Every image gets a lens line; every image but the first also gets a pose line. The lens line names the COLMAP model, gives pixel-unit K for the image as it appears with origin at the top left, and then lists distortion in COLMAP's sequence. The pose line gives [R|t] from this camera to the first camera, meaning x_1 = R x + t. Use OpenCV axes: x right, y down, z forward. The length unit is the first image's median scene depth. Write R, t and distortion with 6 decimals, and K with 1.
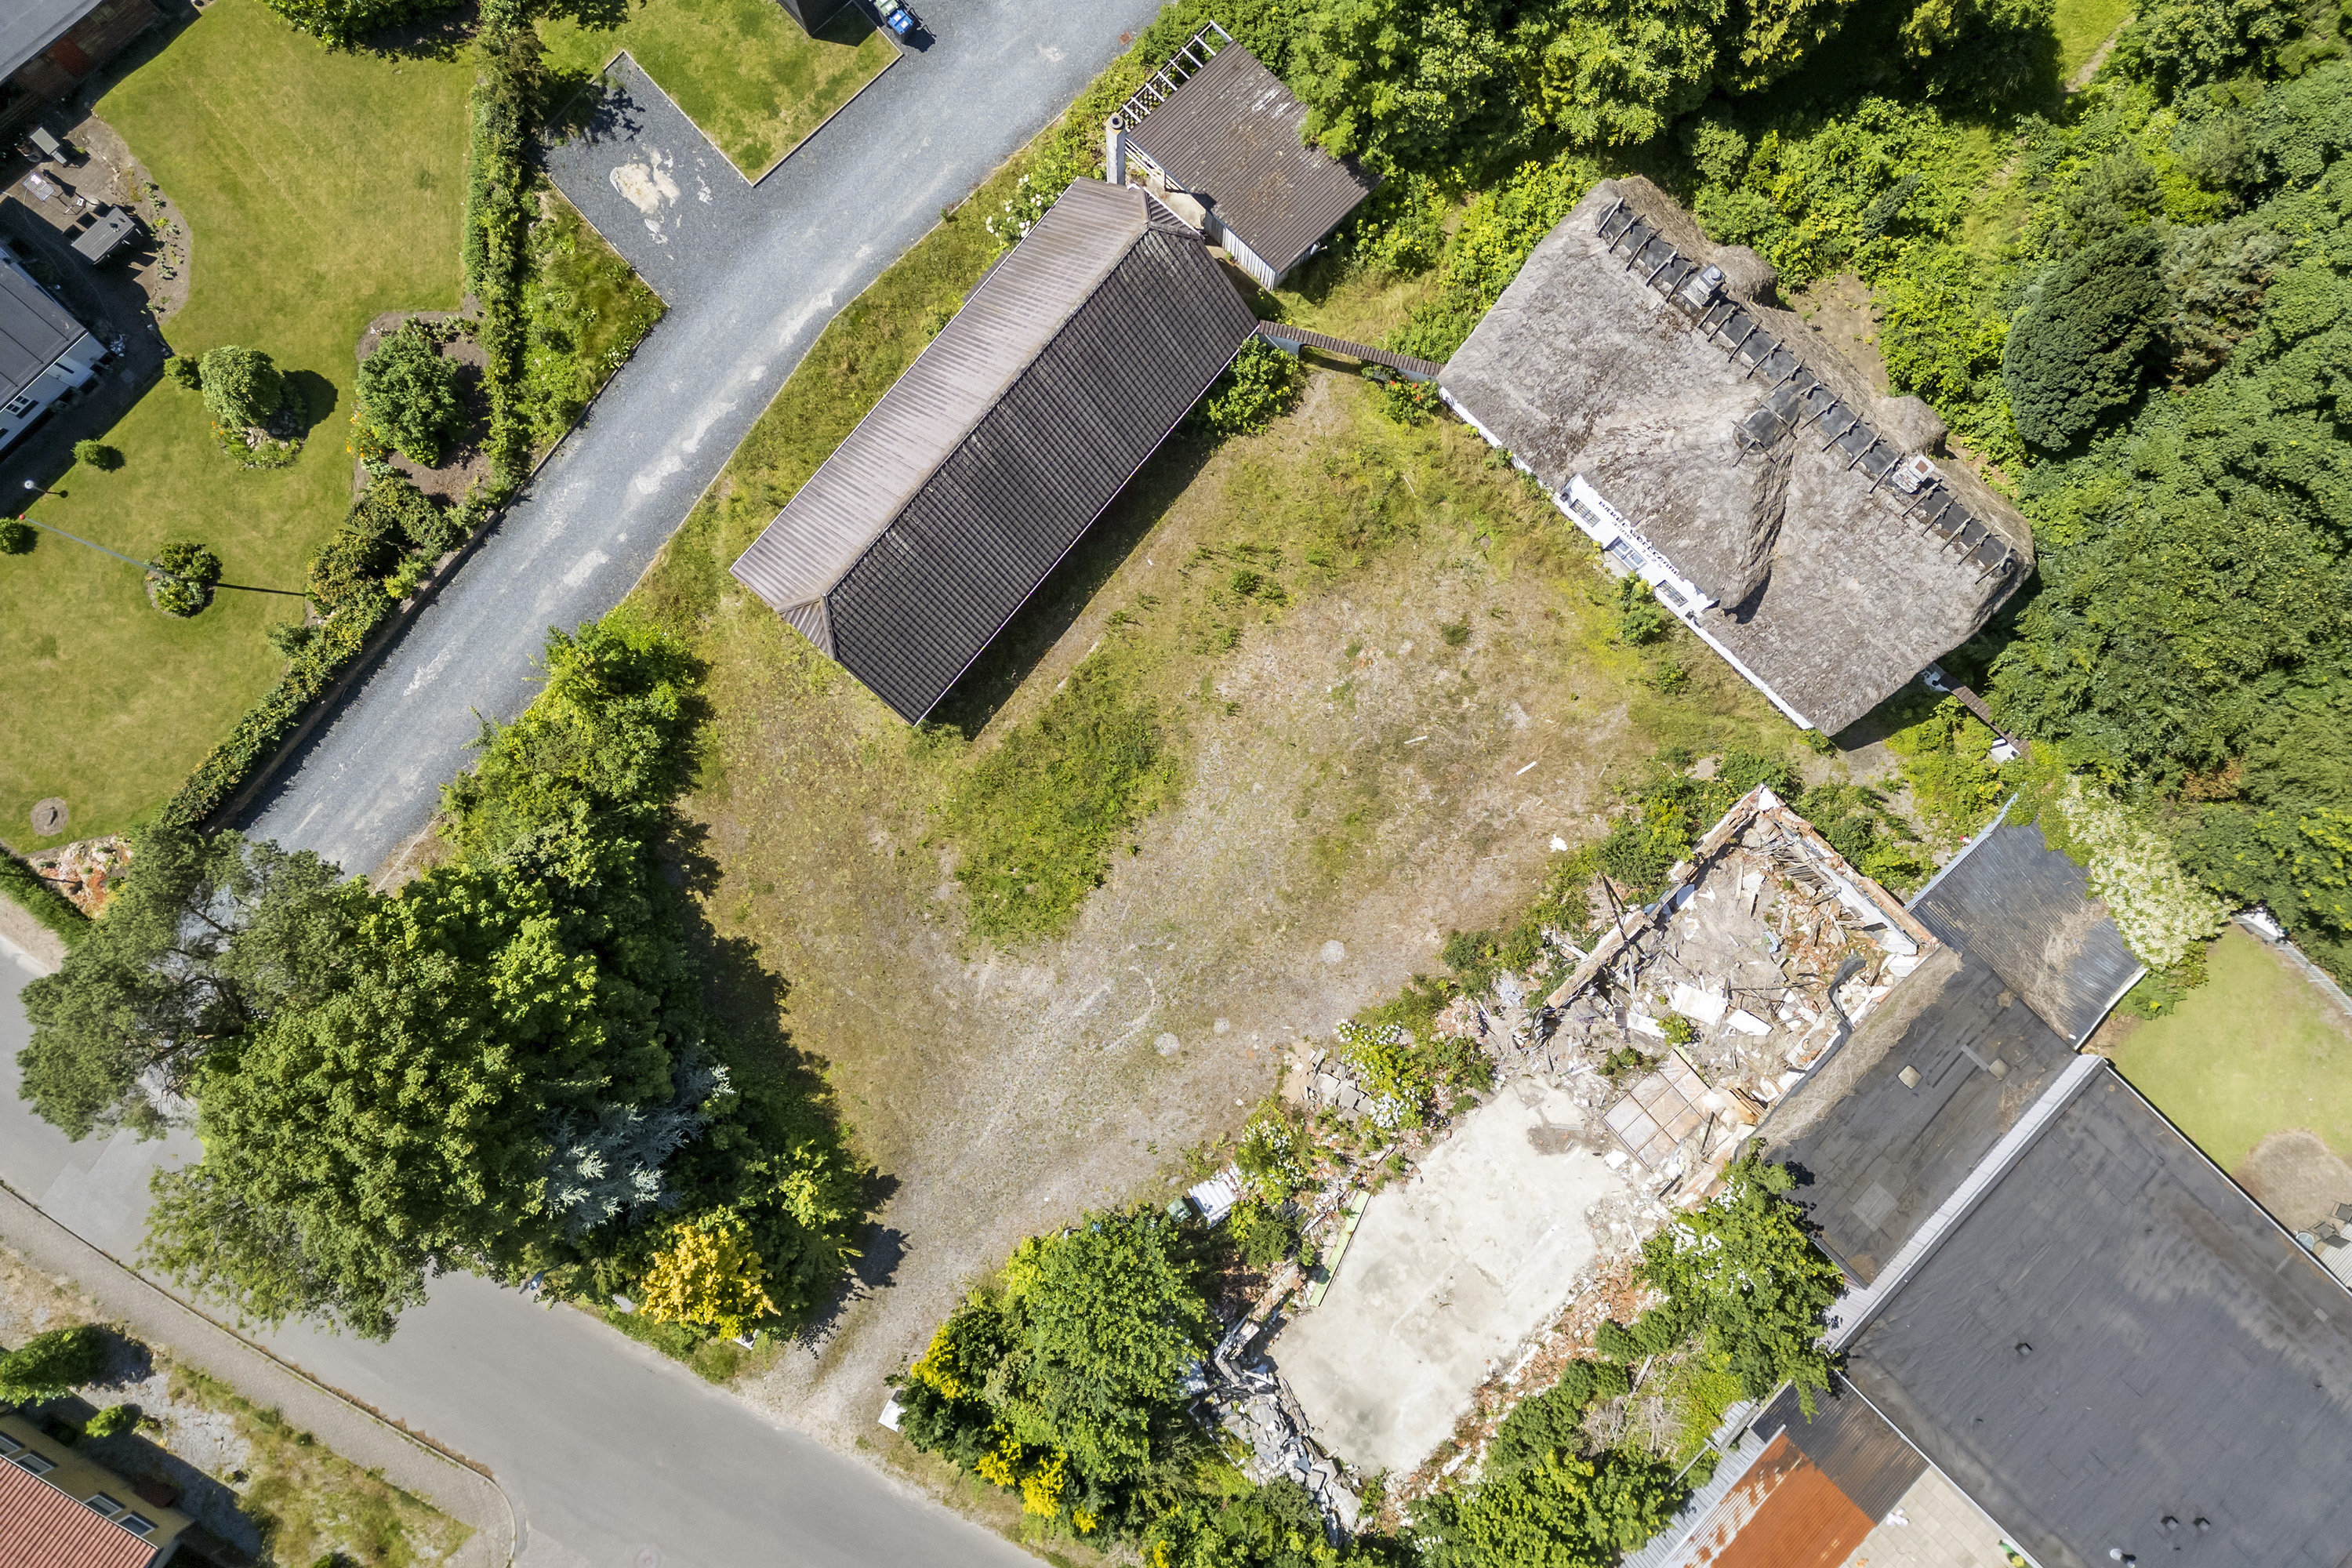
lens RADIAL K [[1627.7, 0, 1176.0], [0, 1627.7, 784.0], [0, 0, 1]] dist [0.079595, -0.068084]
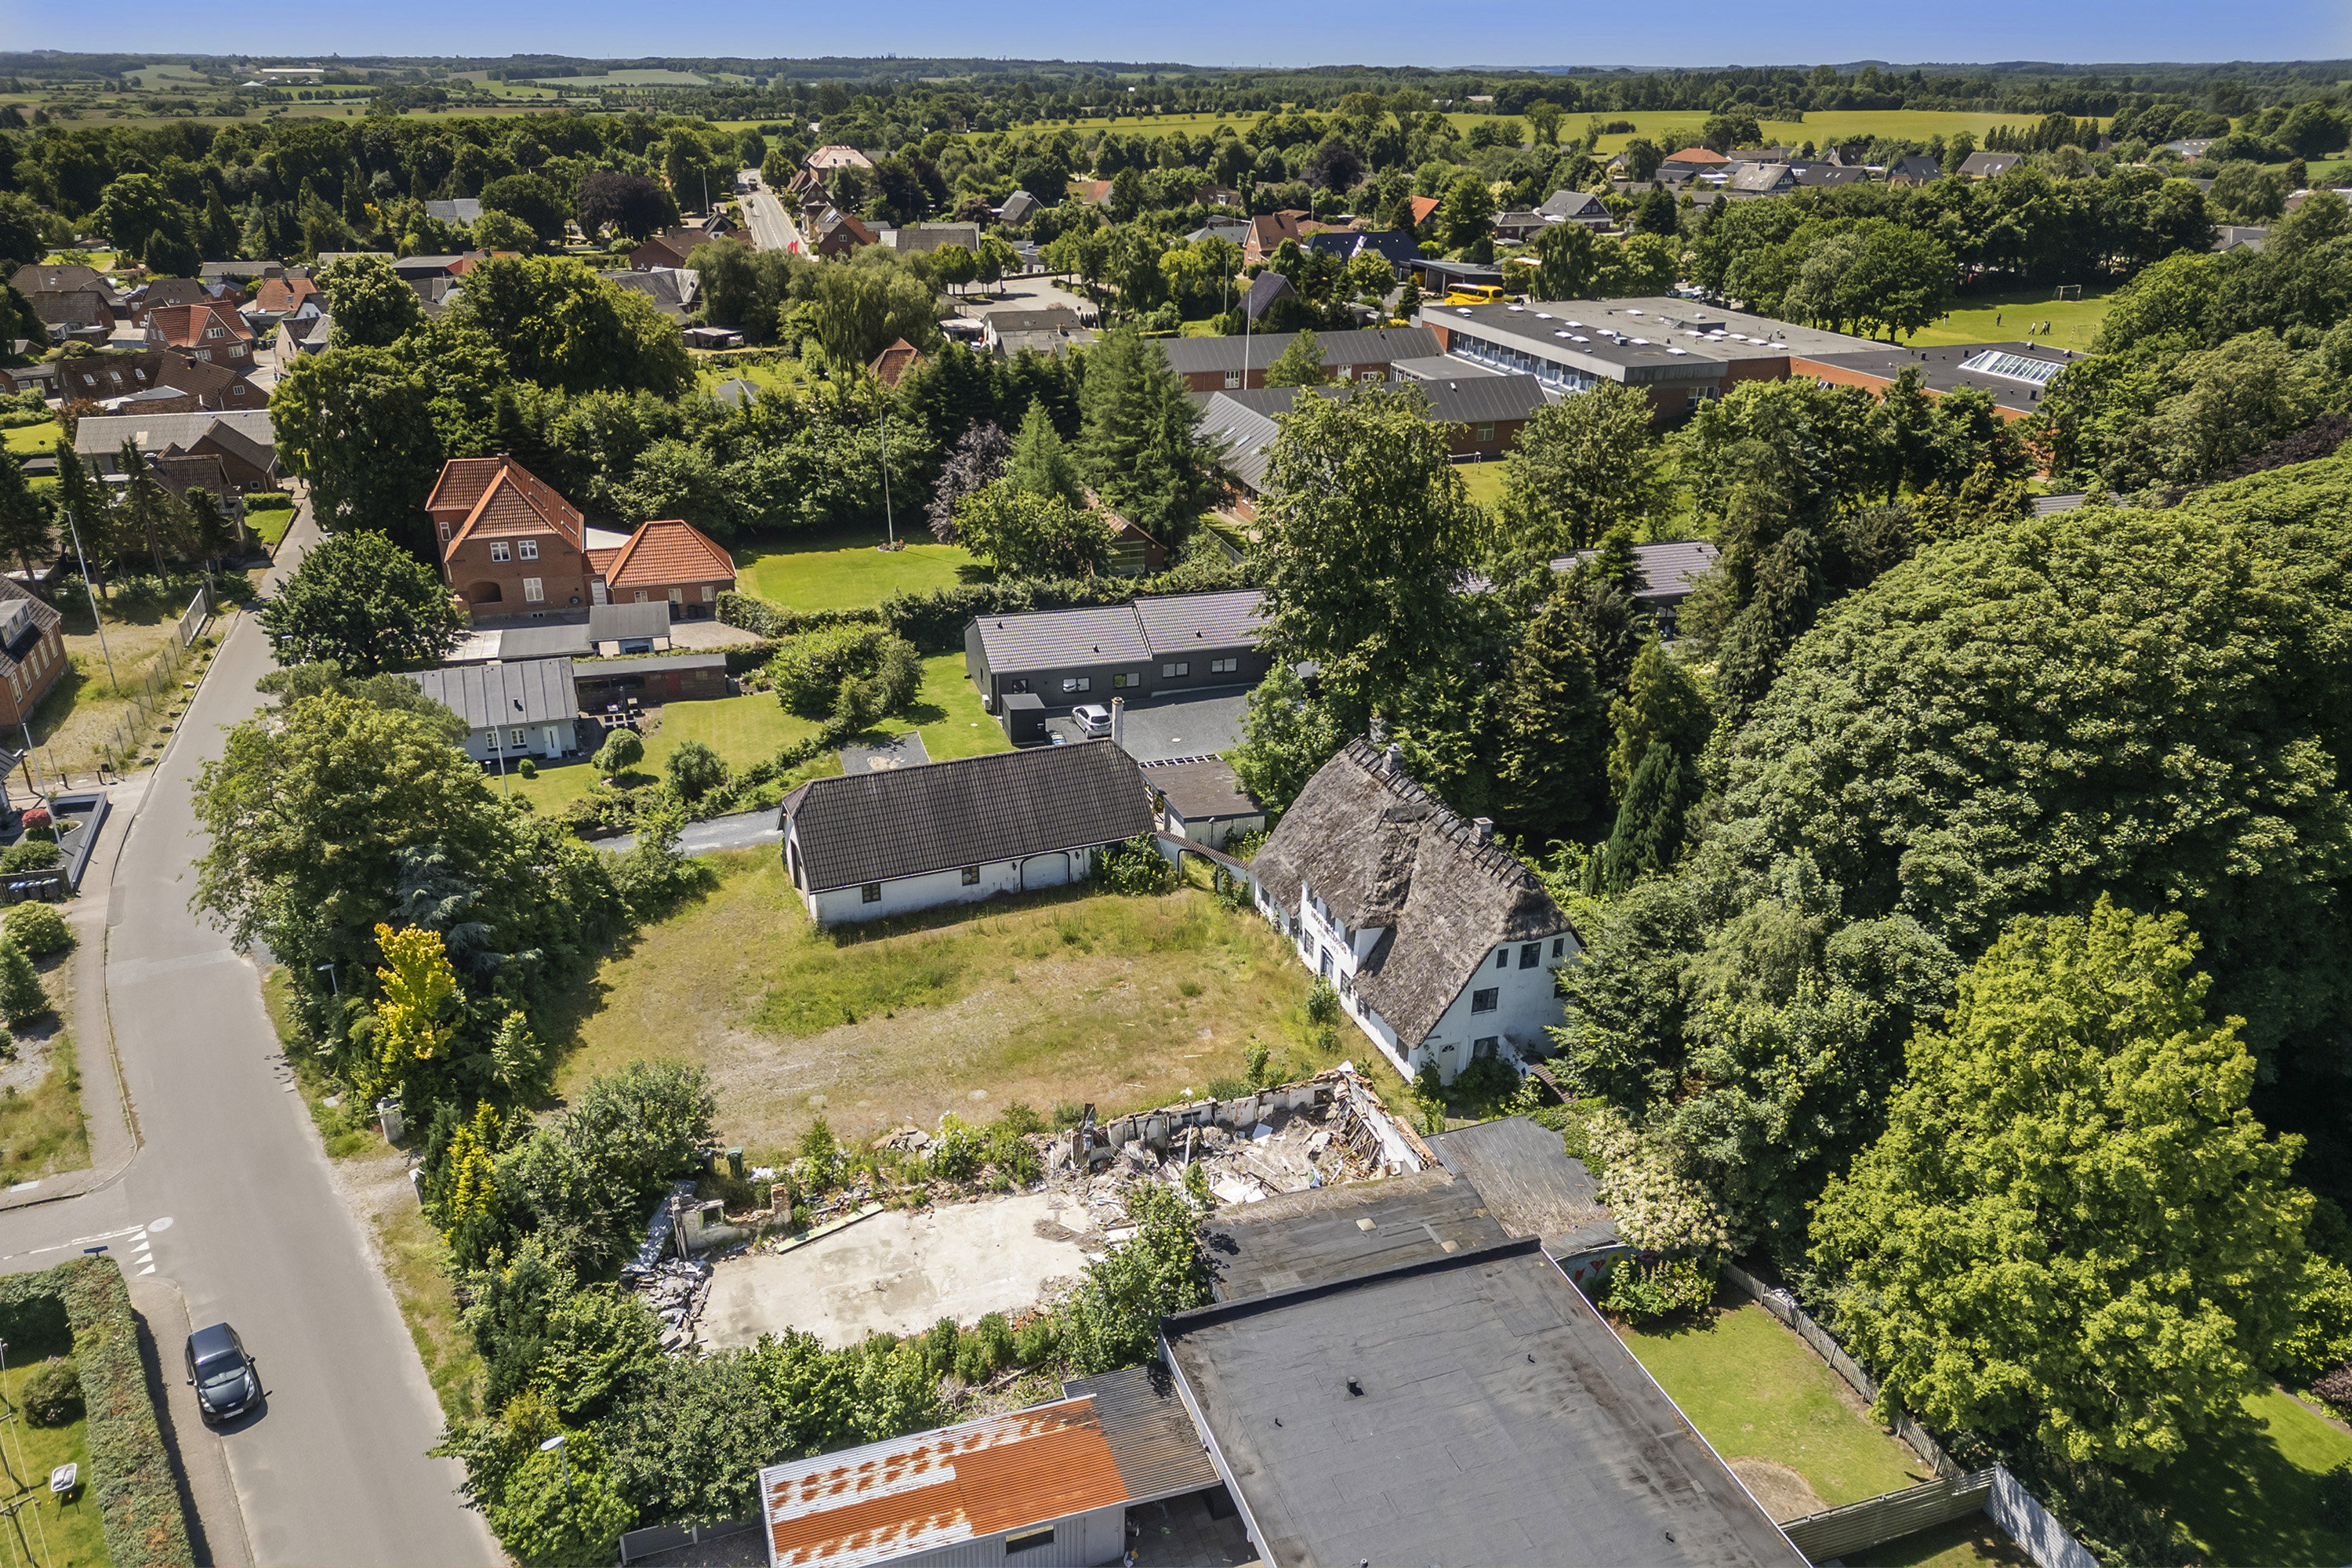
lens RADIAL K [[1627.7, 0, 1176.0], [0, 1627.7, 784.0], [0, 0, 1]] dist [0.079595, -0.068084]
pose [[0.899545, 0.153666, -0.408907, 0.693761], [-0.430128, 0.474898, -0.767764, 0.865829], [0.076210, 0.866521, 0.493288, 0.224053]]
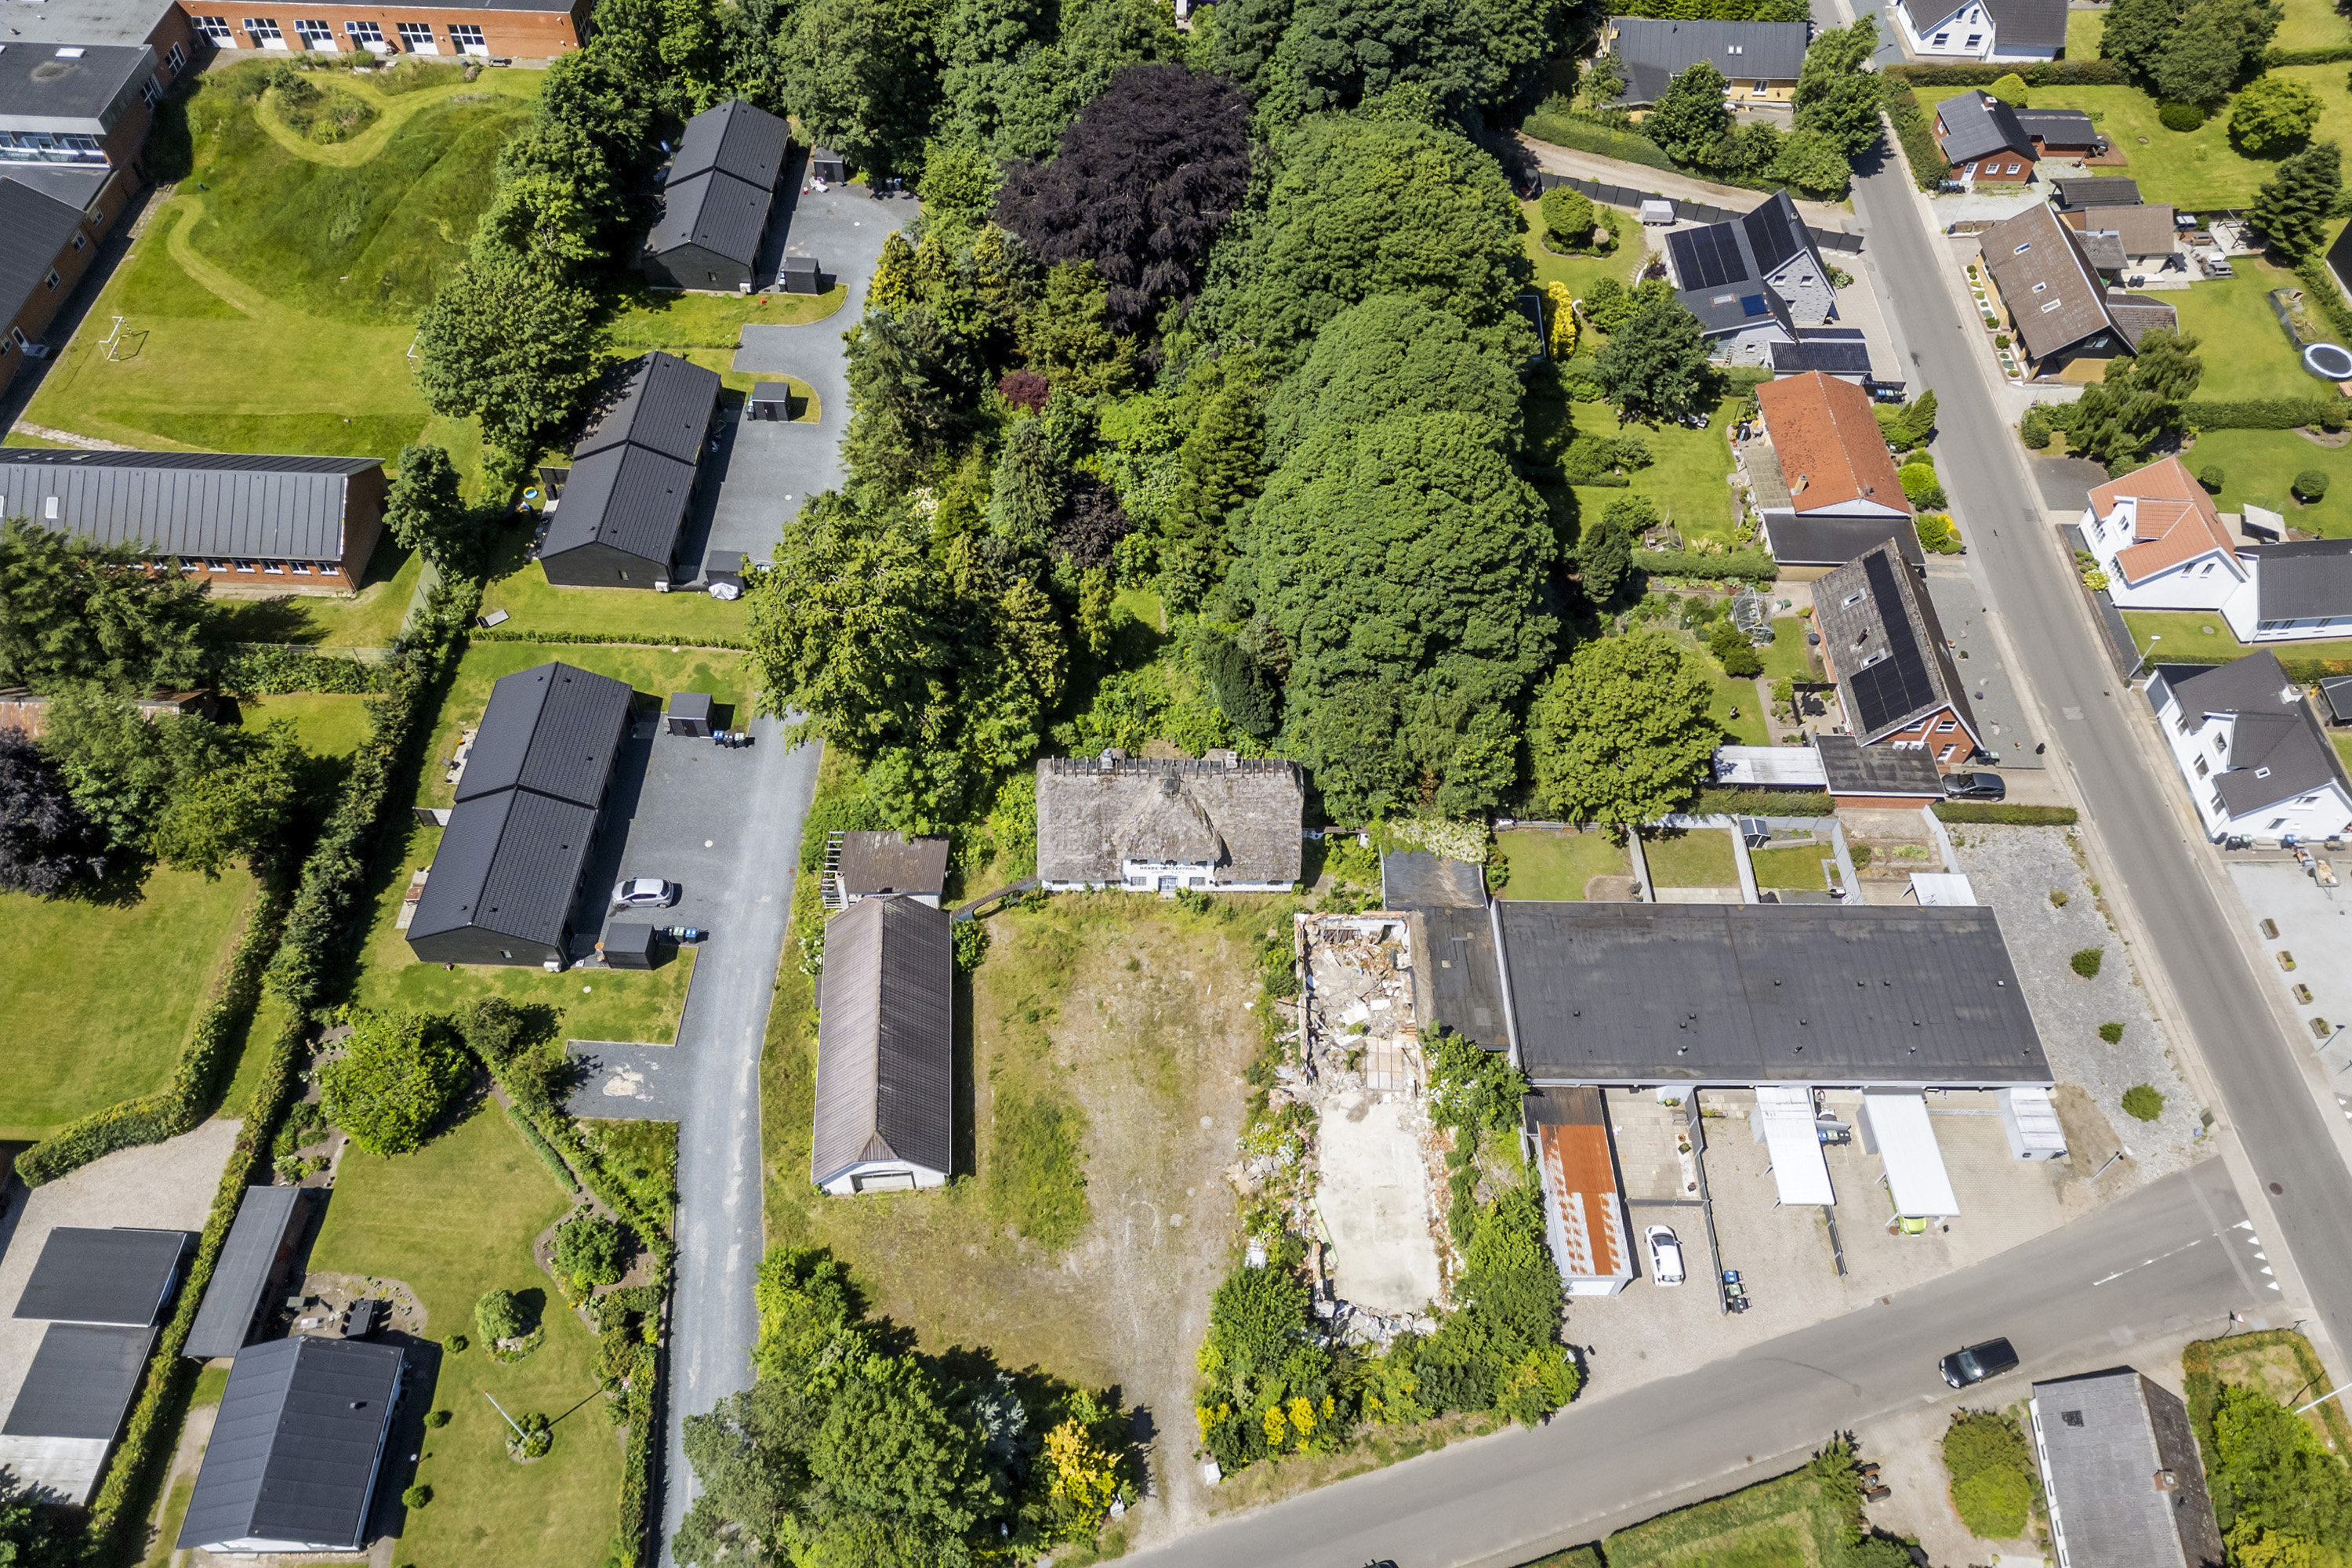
lens RADIAL K [[1578.0, 0, 1170.2], [0, 1578.0, 828.2], [0, 0, 1]] dist [0.039838, -0.053555]
pose [[0.711678, -0.569642, 0.411124, -0.476936], [0.696516, 0.648419, -0.307275, 0.411110], [-0.091544, 0.505035, 0.858230, -0.685087]]
